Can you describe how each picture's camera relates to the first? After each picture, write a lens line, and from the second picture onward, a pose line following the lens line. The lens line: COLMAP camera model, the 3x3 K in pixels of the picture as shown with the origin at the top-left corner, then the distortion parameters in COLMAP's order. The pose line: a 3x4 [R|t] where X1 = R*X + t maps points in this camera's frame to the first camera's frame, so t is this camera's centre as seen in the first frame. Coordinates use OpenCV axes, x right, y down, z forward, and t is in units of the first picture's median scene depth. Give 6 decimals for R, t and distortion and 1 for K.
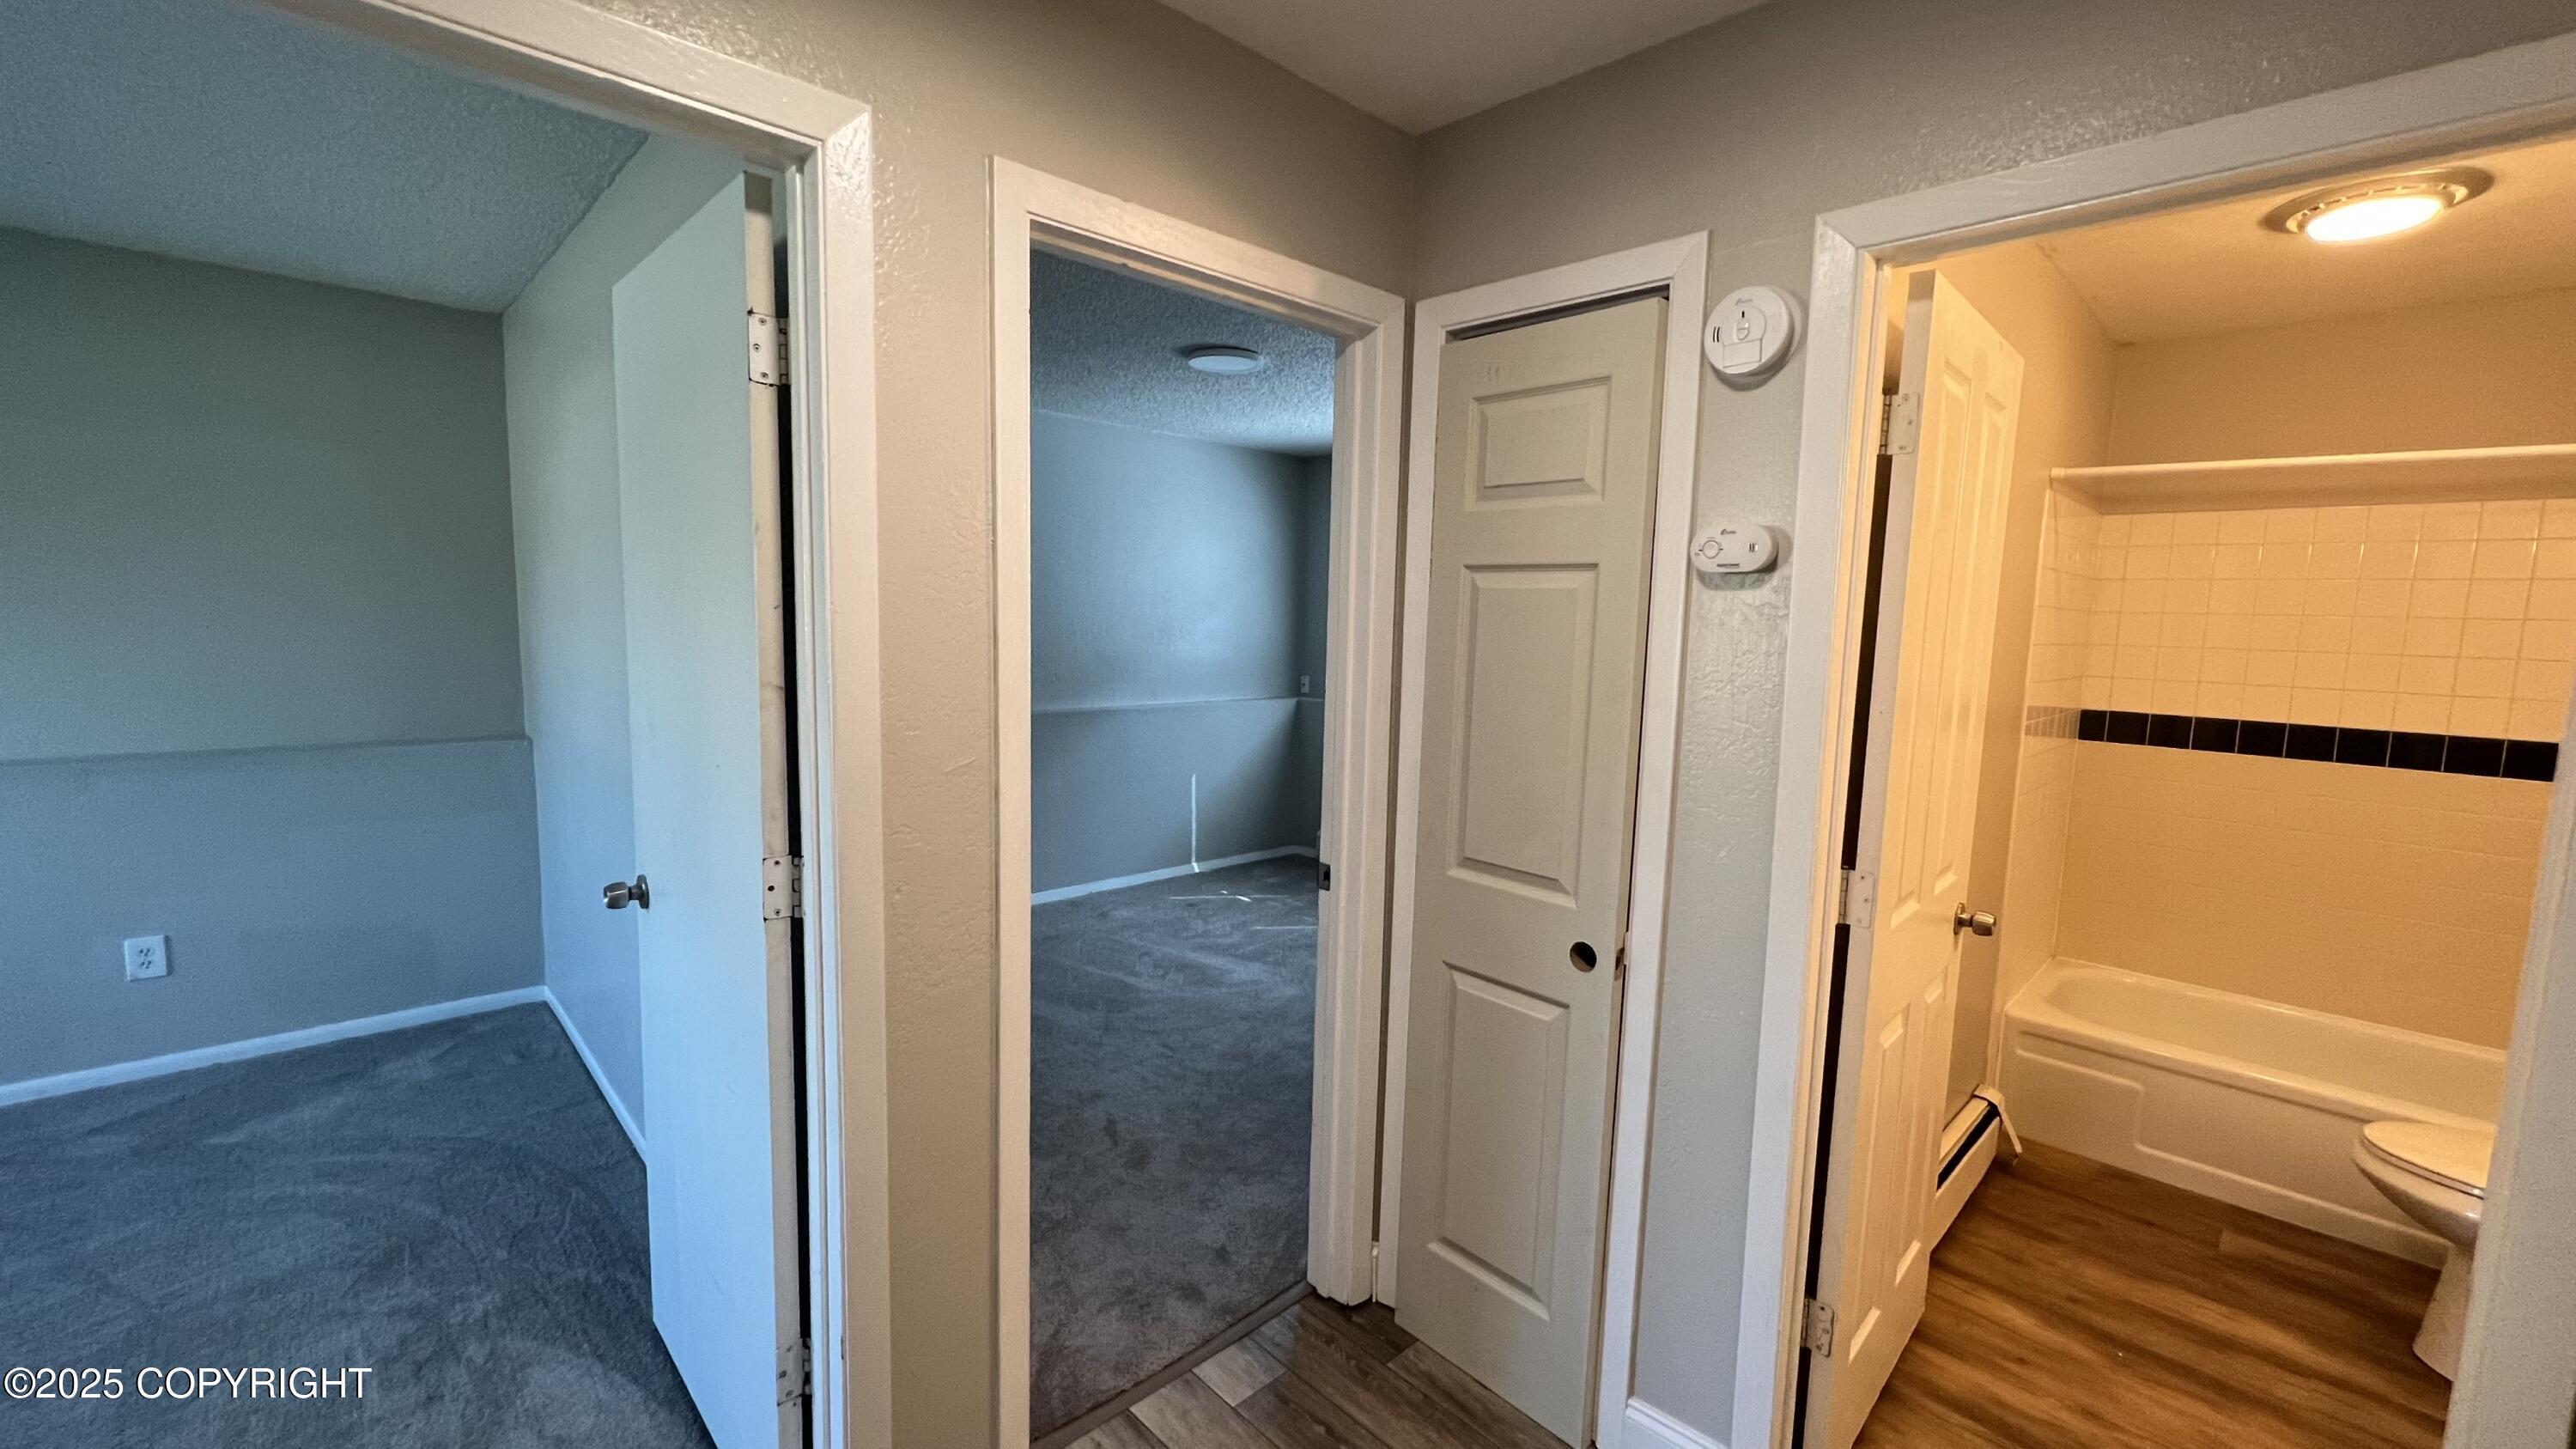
lens RADIAL K [[1029.7, 0, 1288.0], [0, 1029.7, 724.5], [0, 0, 1]] dist [0.001294, 0.000088]
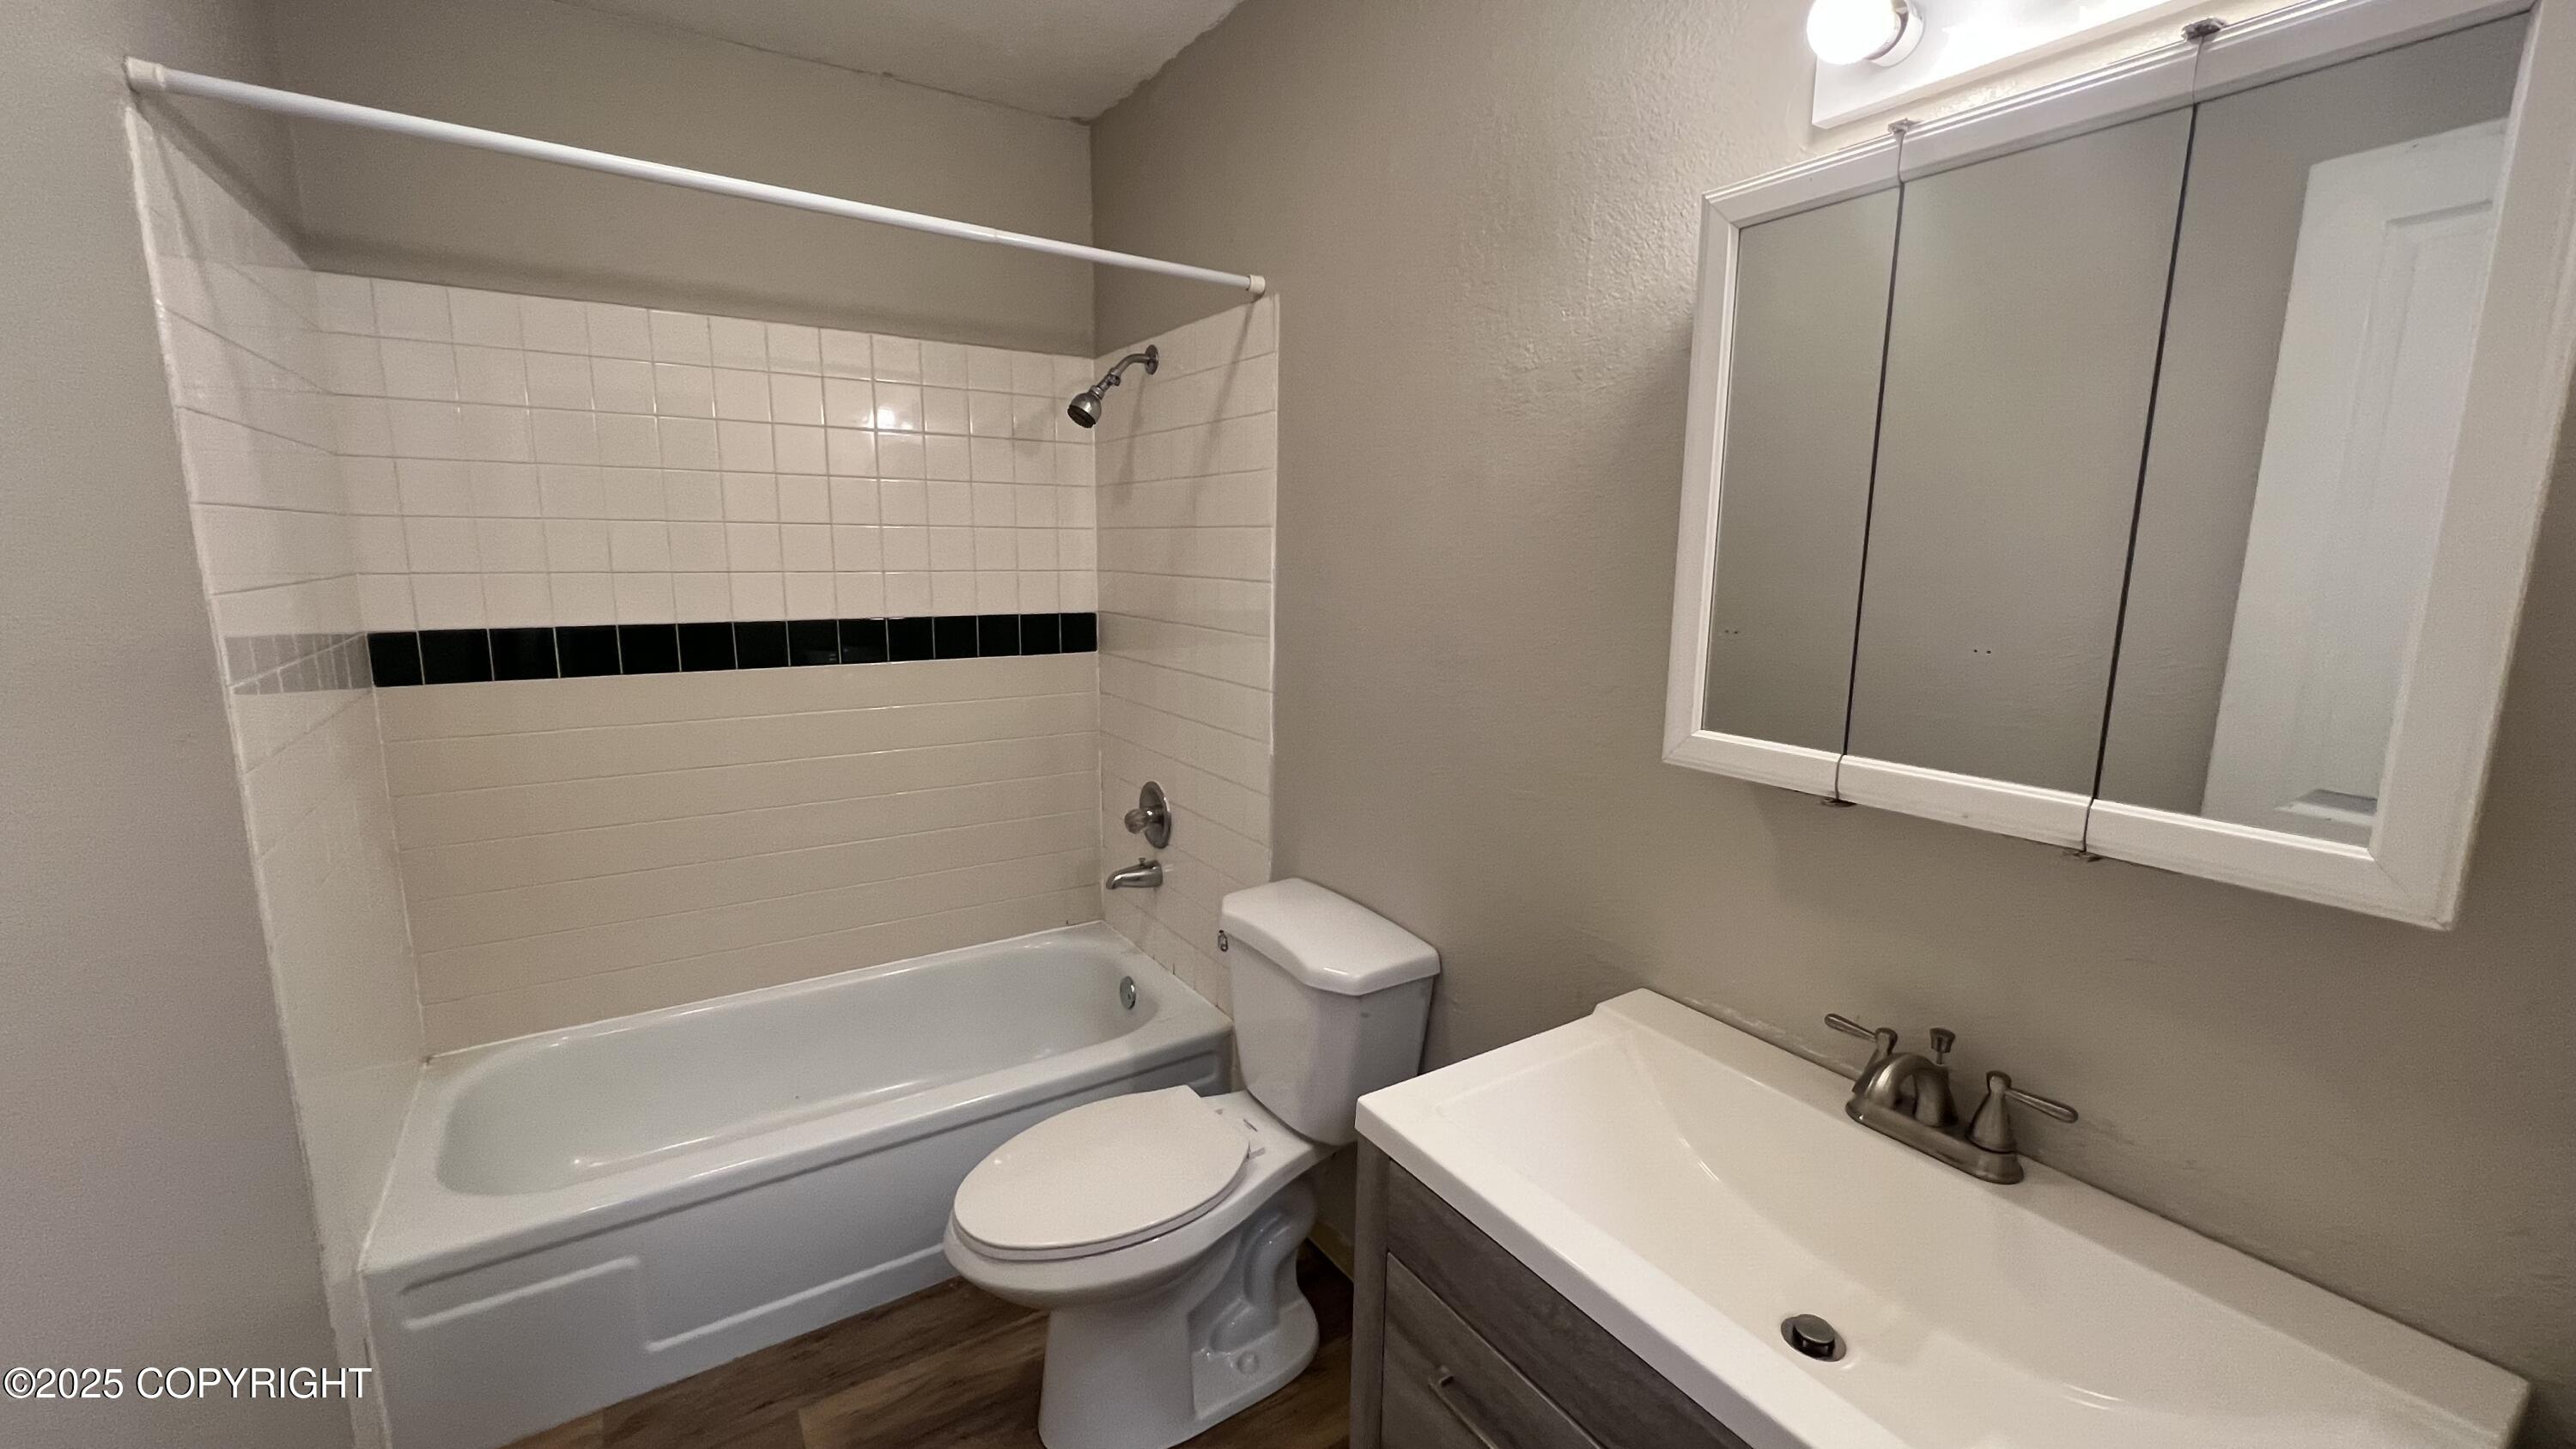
lens RADIAL K [[1019.6, 0, 1285.4], [0, 1019.6, 733.5], [0, 0, 1]] dist [0.000479, -0.000047]
pose [[0.189587, -0.193702, 0.962567, 0.341361], [0.108915, 0.978446, 0.175445, -0.004351], [-0.975804, 0.071576, 0.206598, 0.428744]]
